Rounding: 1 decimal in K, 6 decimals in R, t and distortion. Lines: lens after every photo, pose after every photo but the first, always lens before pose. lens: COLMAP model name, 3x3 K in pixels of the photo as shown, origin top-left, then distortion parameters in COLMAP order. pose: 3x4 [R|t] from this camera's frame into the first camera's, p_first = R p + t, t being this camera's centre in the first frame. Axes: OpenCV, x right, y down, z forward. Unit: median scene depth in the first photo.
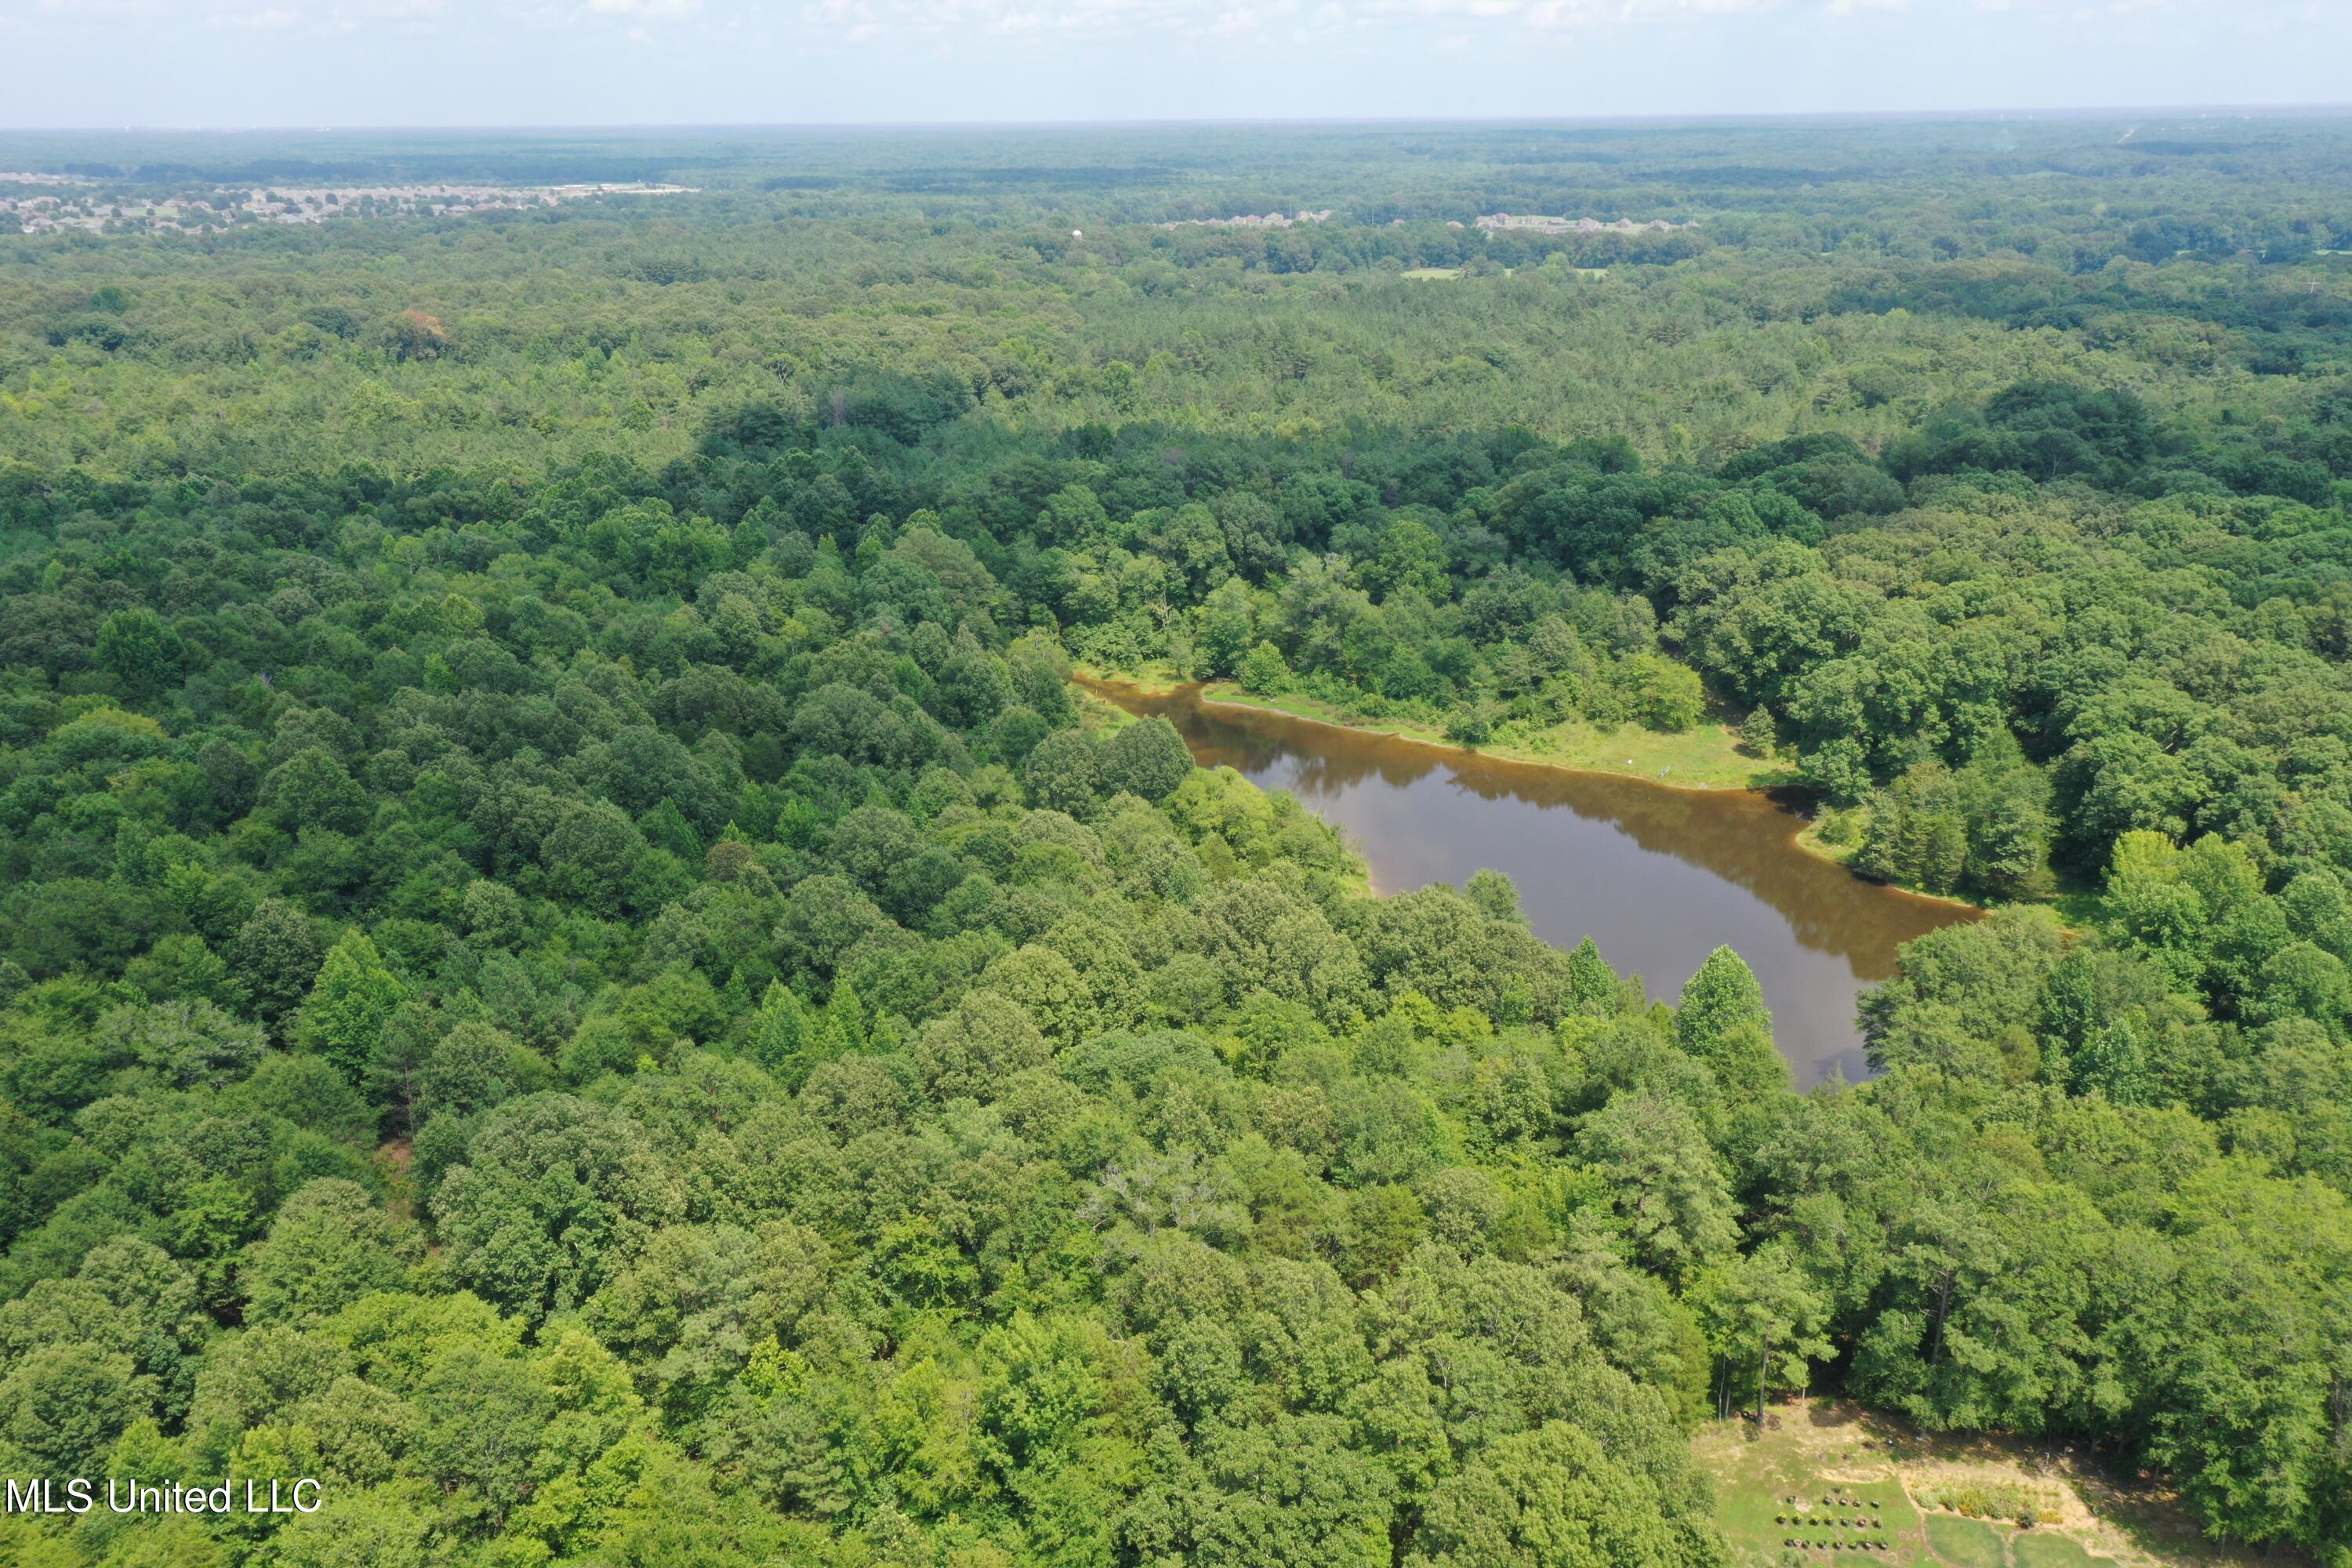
lens RADIAL K [[1863.9, 0, 1180.2], [0, 1863.9, 789.0], [0, 0, 1]] dist [0.010163, 0.010217]
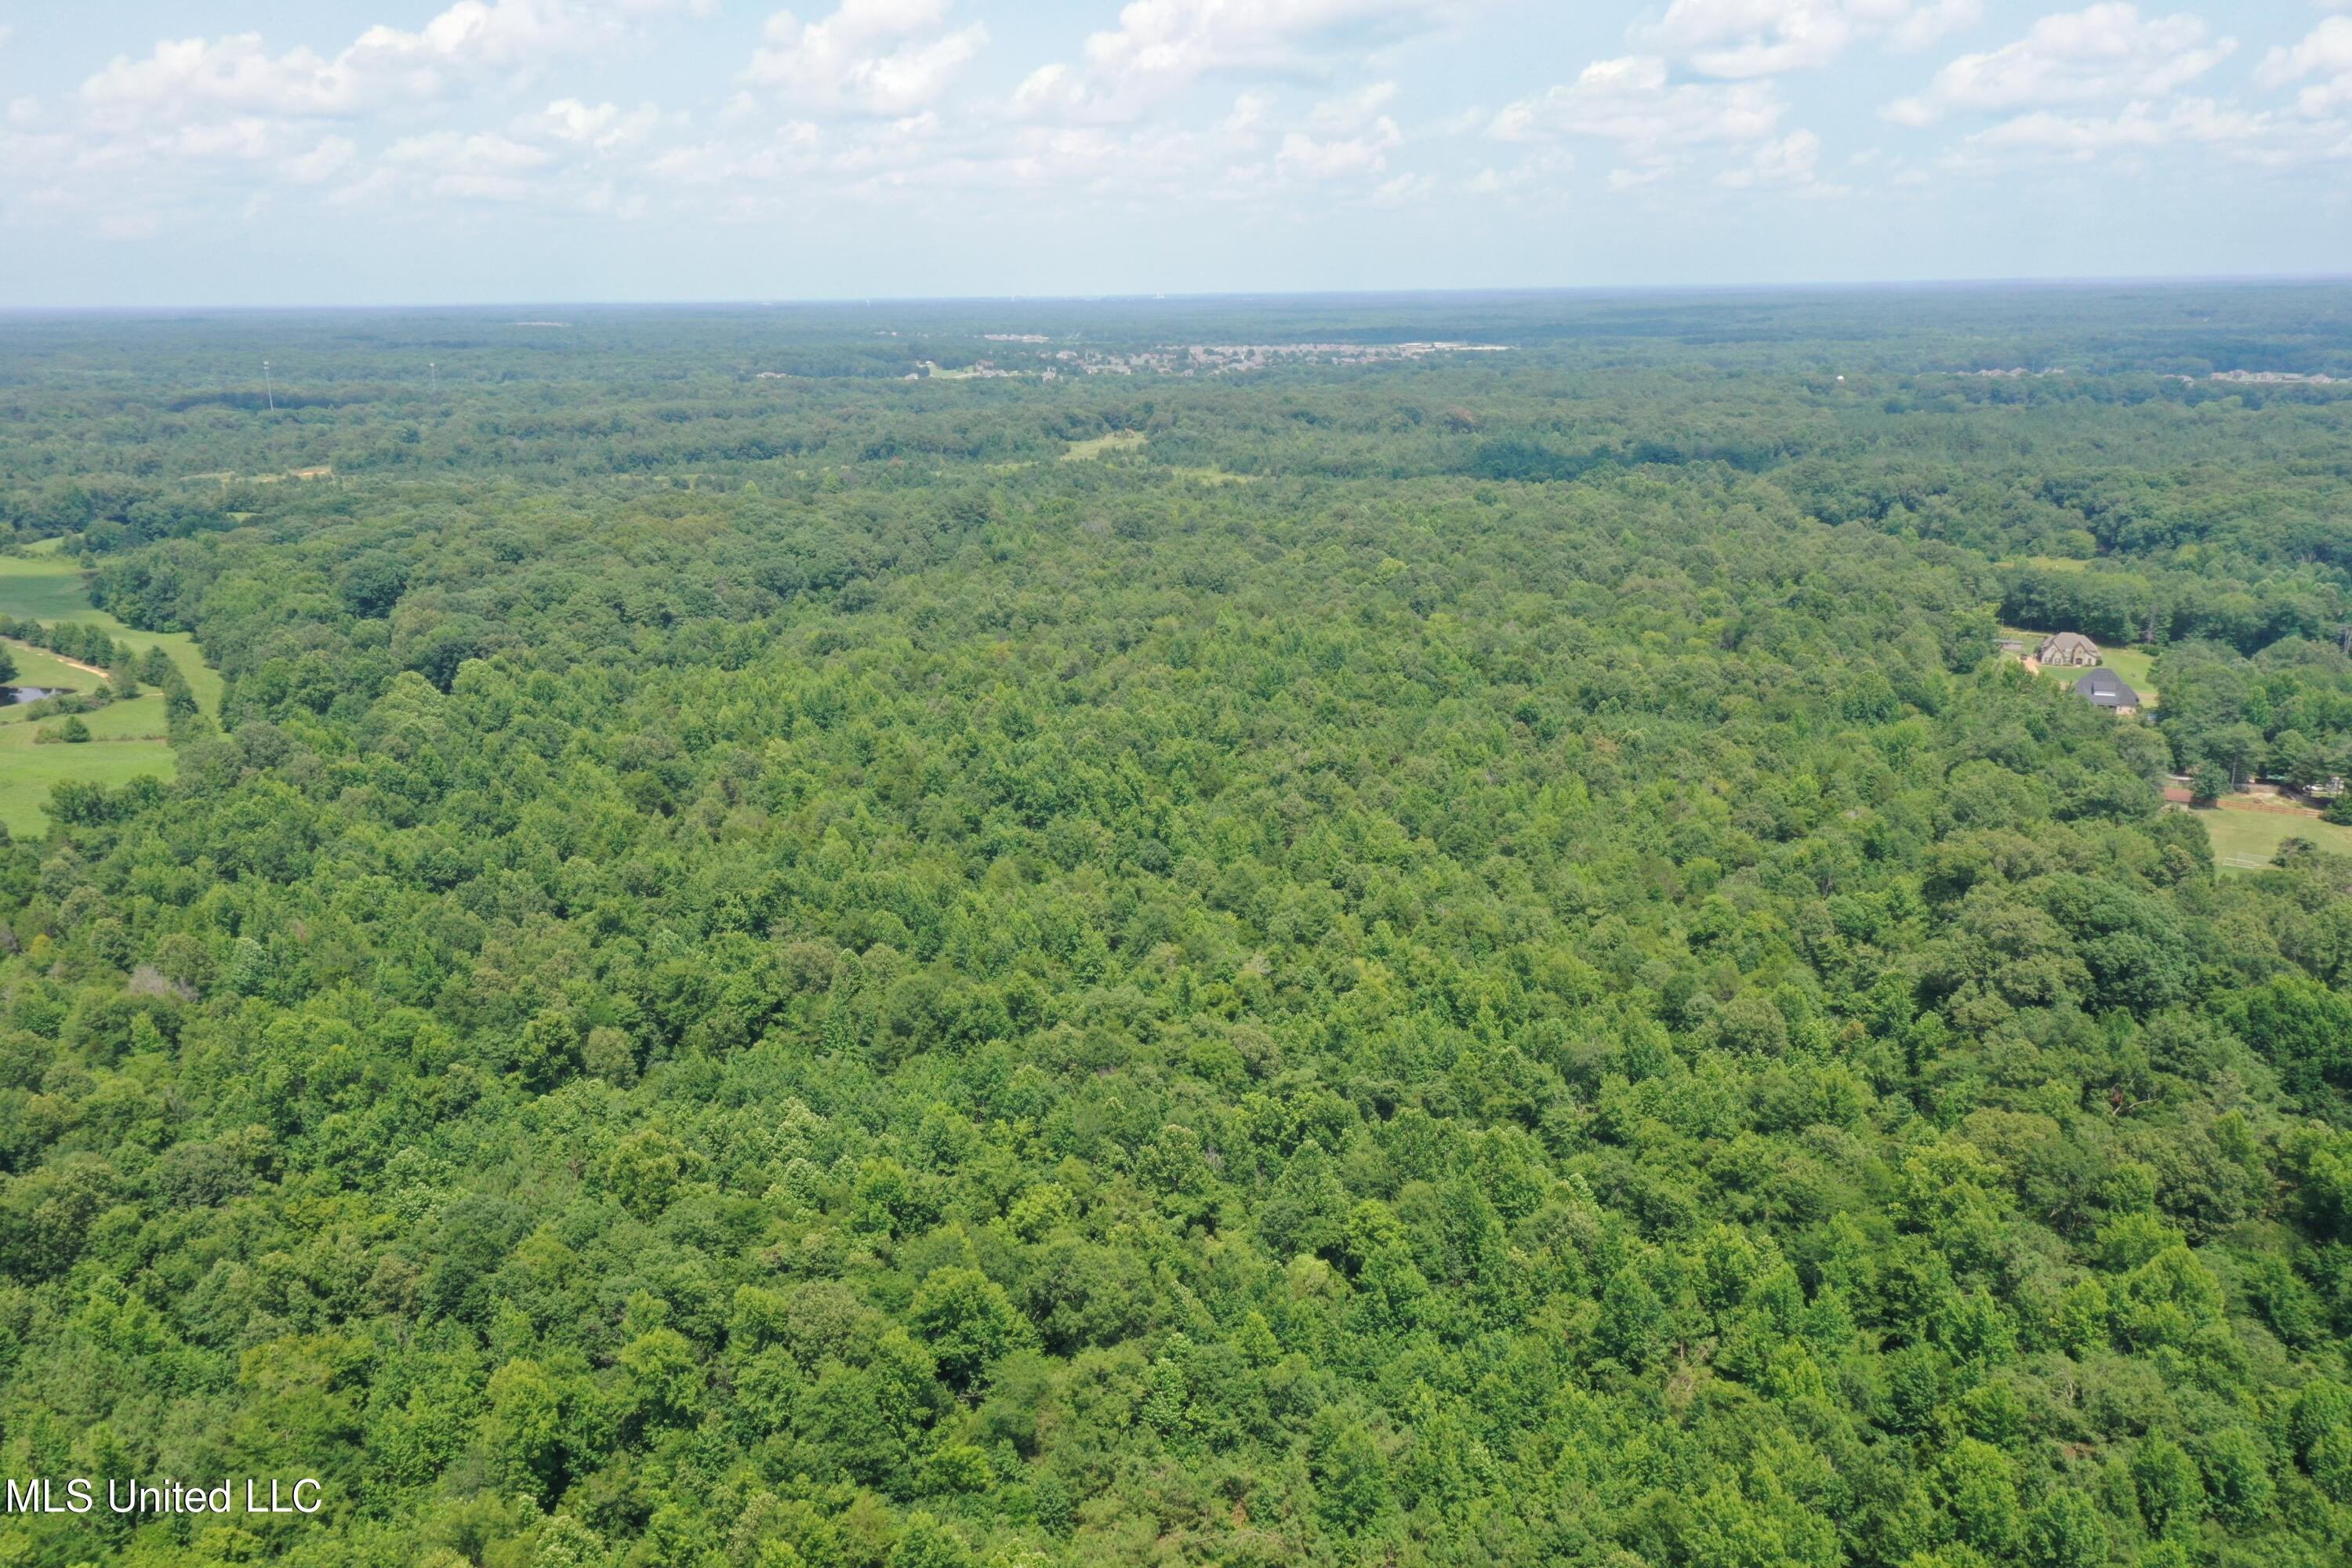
lens RADIAL K [[1863.9, 0, 1180.2], [0, 1863.9, 789.0], [0, 0, 1]] dist [0.010163, 0.010217]
pose [[0.927174, 0.092791, -0.362958, 0.073144], [-0.121156, 0.991045, -0.056129, 0.471298], [0.354500, 0.096016, 0.930113, -1.438660]]
